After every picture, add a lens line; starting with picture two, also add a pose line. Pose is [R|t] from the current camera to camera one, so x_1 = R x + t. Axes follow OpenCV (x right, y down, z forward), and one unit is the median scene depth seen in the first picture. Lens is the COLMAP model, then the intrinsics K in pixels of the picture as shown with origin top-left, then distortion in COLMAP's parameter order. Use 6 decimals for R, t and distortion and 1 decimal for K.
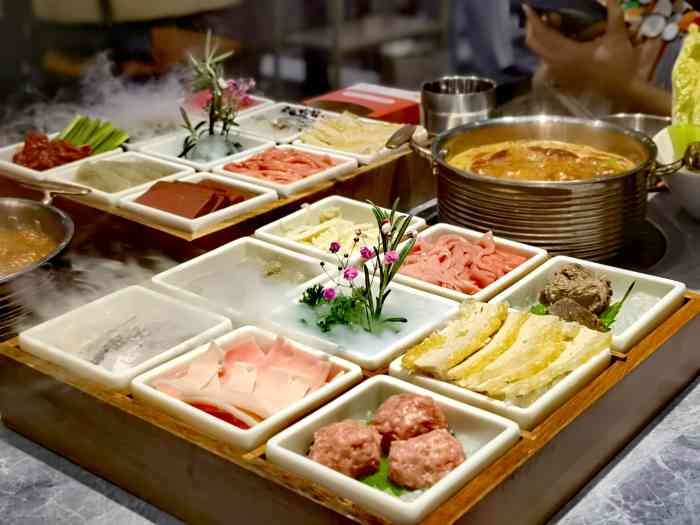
lens RADIAL K [[1104.9, 0, 350.0], [0, 1104.9, 262.5], [0, 0, 1]] dist [-0.127166, 0.003828]
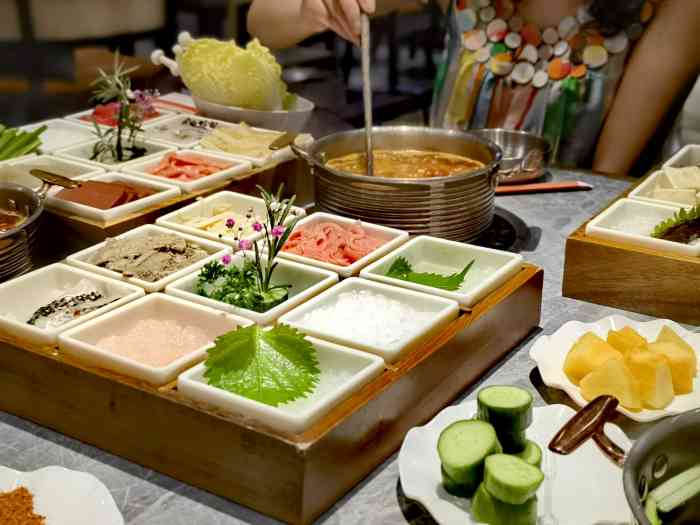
lens RADIAL K [[1098.7, 0, 350.0], [0, 1098.7, 262.5], [0, 0, 1]] dist [-0.543014, 4.174093]
pose [[0.993702, -0.005969, 0.111894, -0.015076], [0.010016, 0.999314, -0.035644, 0.061579], [-0.111605, 0.036540, 0.993081, -0.160855]]
